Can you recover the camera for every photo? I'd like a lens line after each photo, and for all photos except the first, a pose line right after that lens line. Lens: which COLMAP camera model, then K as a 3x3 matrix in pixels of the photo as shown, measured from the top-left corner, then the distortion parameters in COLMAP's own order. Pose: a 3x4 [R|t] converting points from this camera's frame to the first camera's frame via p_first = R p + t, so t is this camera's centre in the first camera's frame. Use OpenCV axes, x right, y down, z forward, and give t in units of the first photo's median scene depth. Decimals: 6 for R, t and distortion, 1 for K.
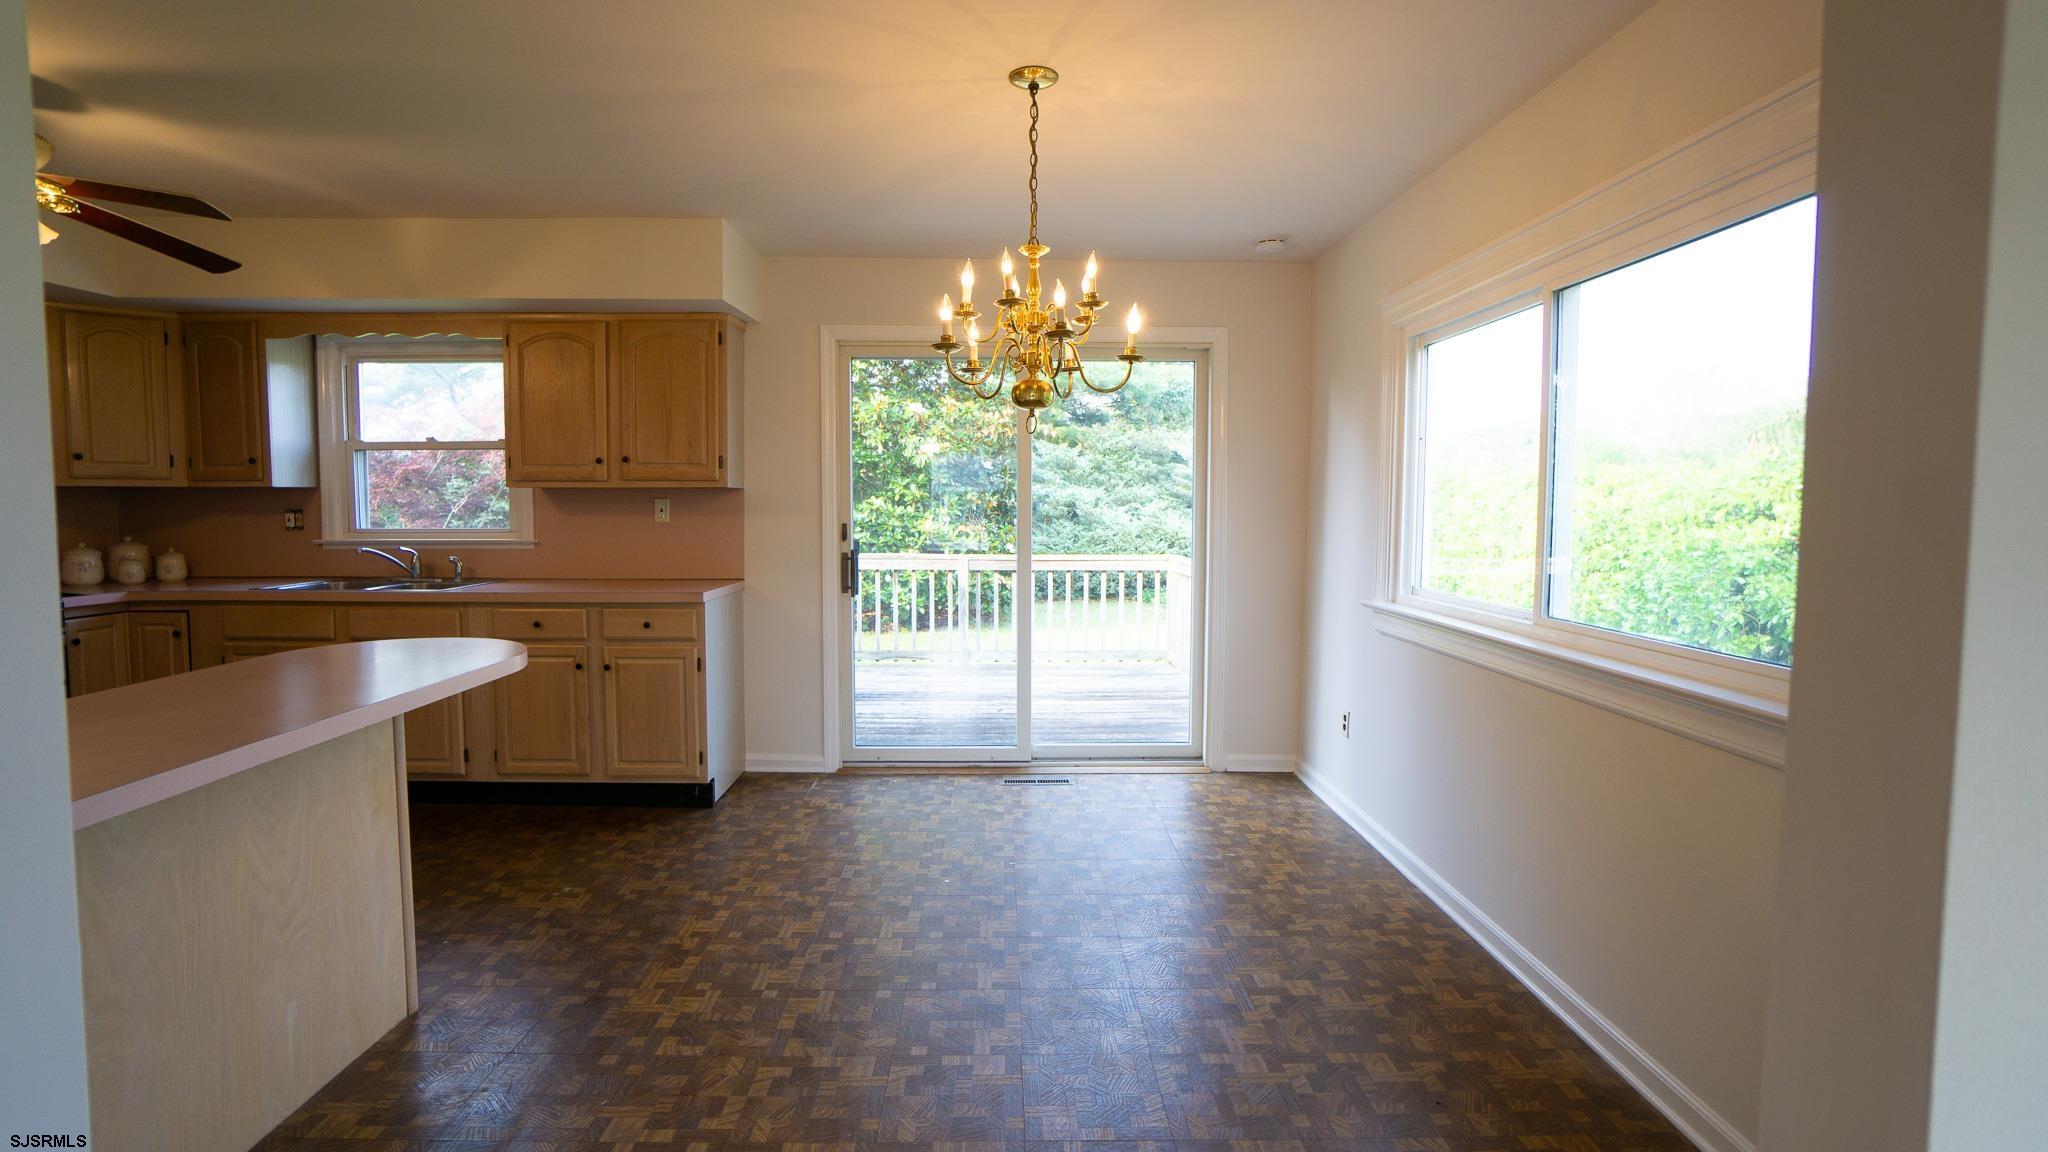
lens RADIAL K [[943.5, 0, 1017.2], [0, 943.5, 553.6], [0, 0, 1]] dist [-0.061270, 0.026201]
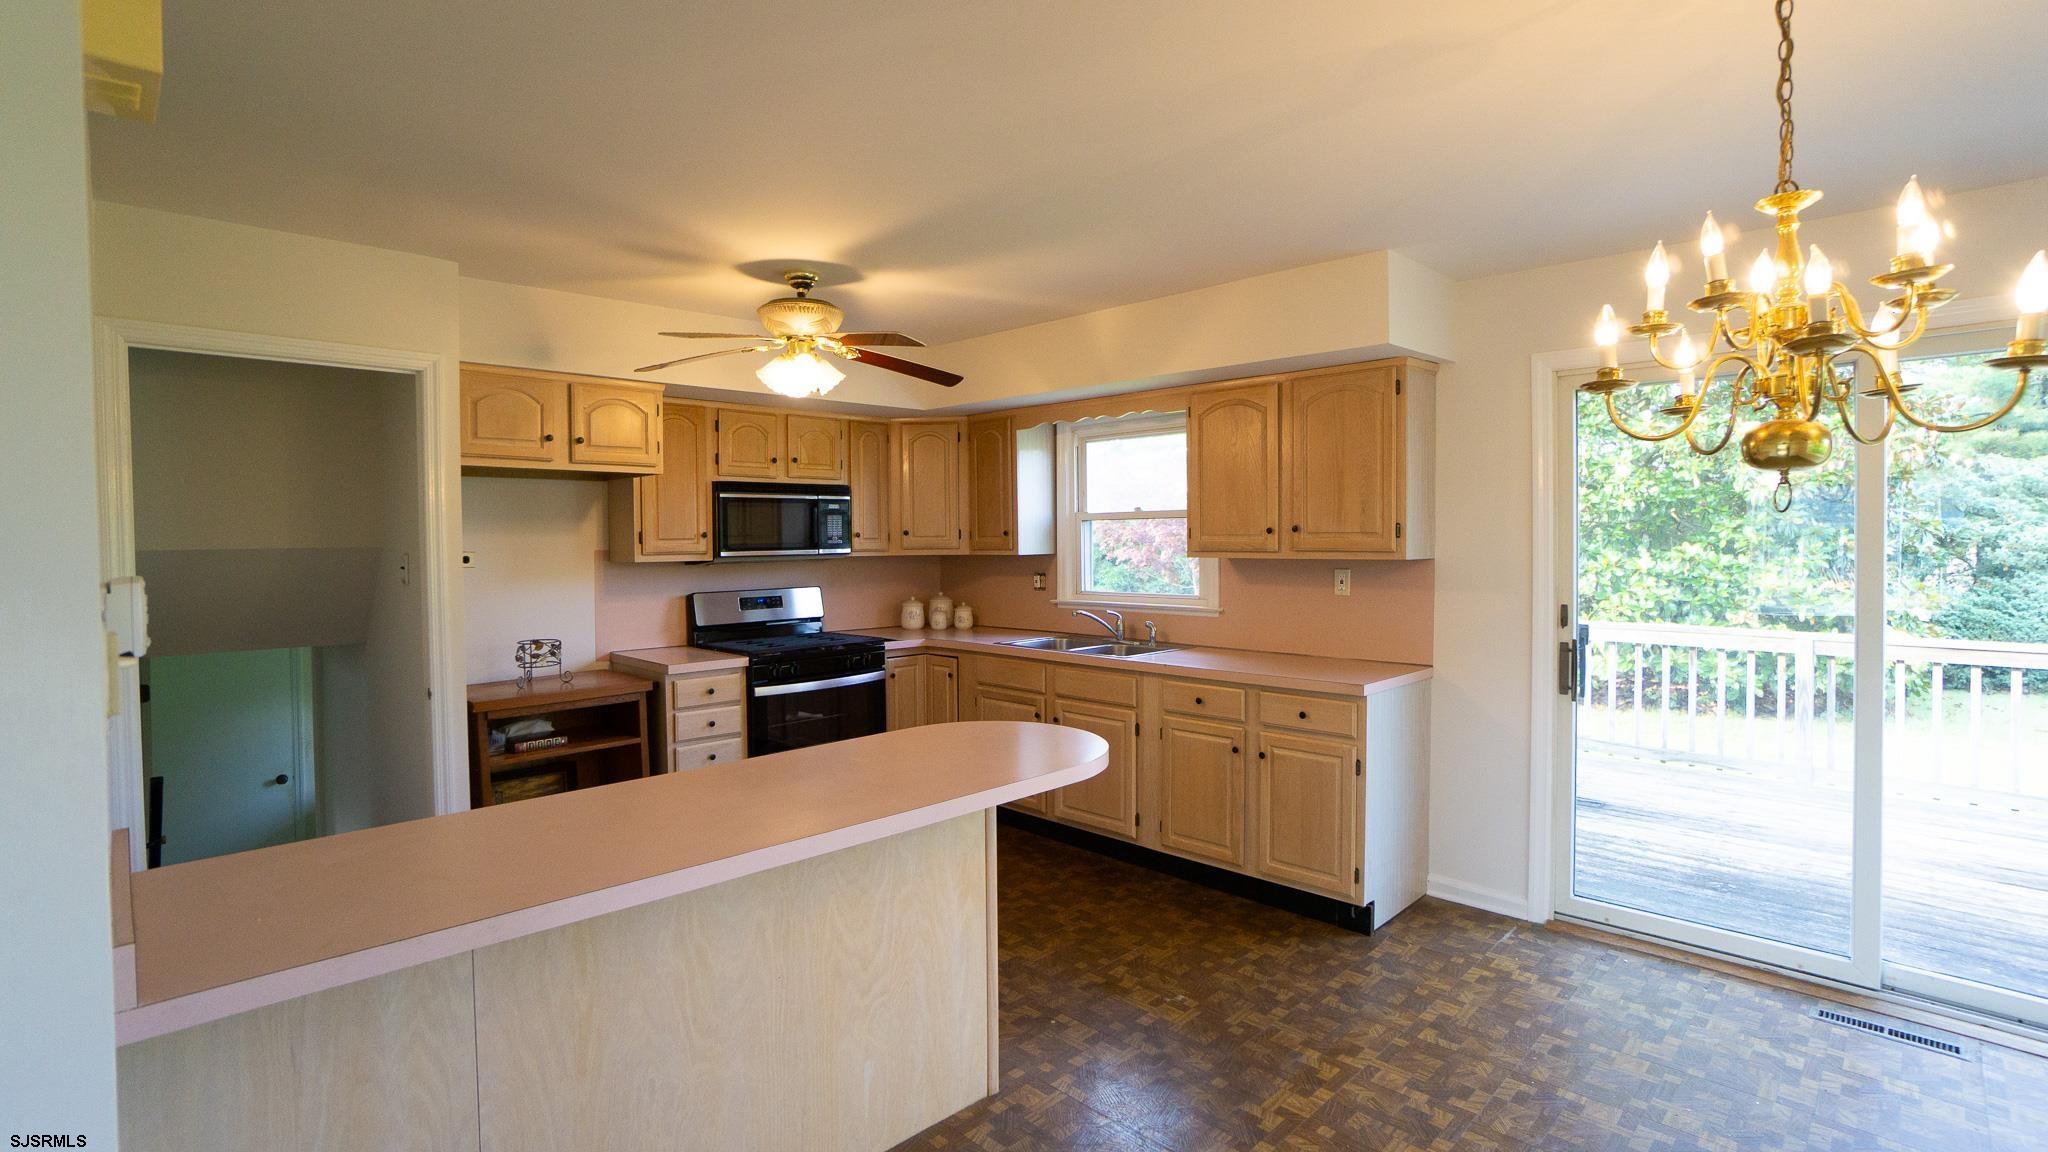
lens RADIAL K [[943.5, 0, 1017.2], [0, 943.5, 553.6], [0, 0, 1]] dist [-0.061270, 0.026201]
pose [[0.692477, 0.004136, -0.721428, 0.060746], [-0.032114, 0.999169, -0.025097, -0.045298], [0.720725, 0.040547, 0.692034, 0.163846]]
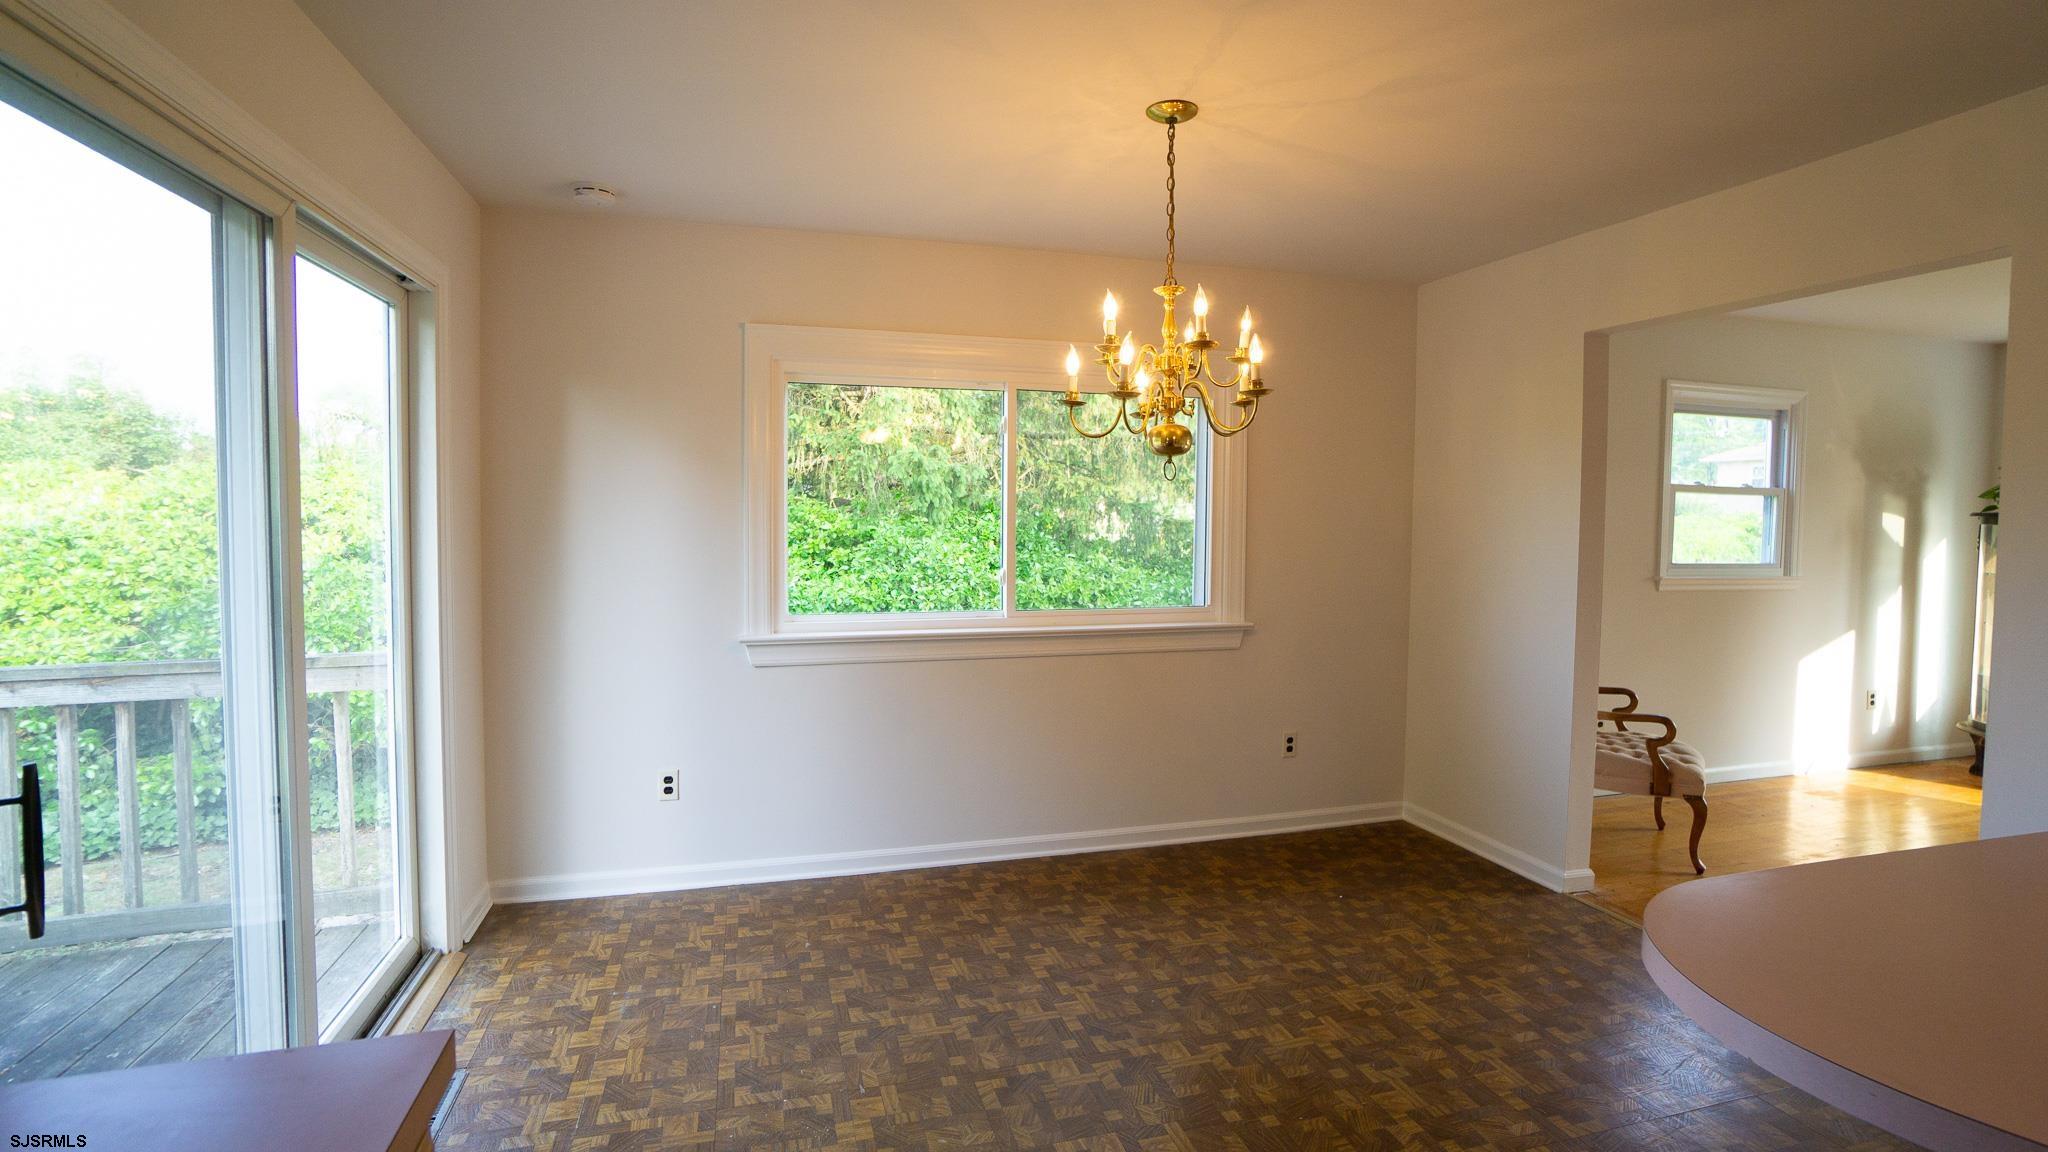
lens RADIAL K [[943.5, 0, 1017.2], [0, 943.5, 553.6], [0, 0, 1]] dist [-0.061270, 0.026201]
pose [[-0.255736, -0.055223, 0.965168, -0.550165], [0.043425, 0.996703, 0.068534, -0.077851], [-0.965771, 0.059439, -0.252495, 0.878776]]
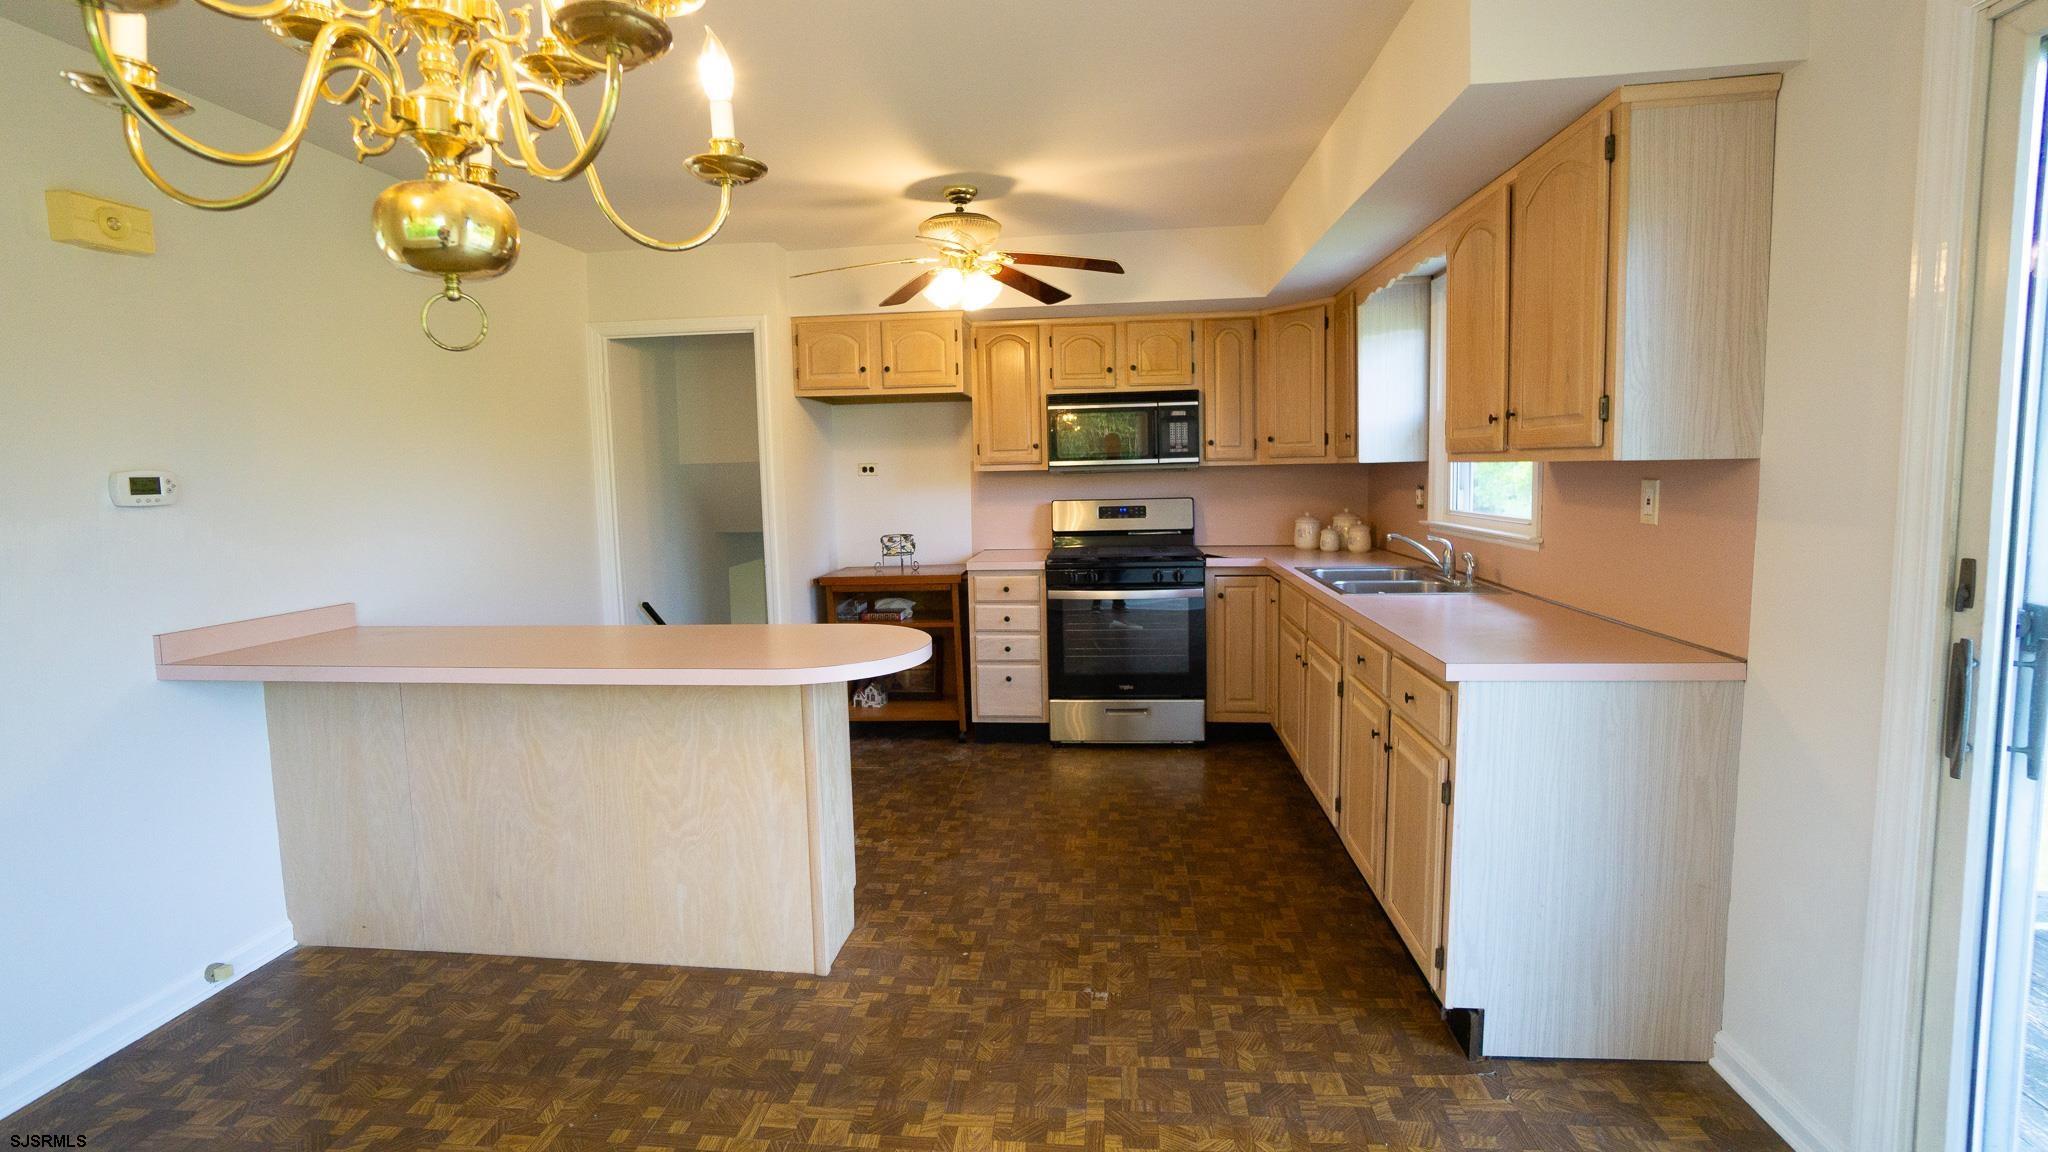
lens RADIAL K [[943.5, 0, 1017.2], [0, 943.5, 553.6], [0, 0, 1]] dist [-0.061270, 0.026201]
pose [[-0.119604, 0.088676, -0.988854, 0.202631], [-0.036989, 0.994914, 0.093694, -0.058333], [0.992132, 0.047783, -0.115715, 0.781508]]
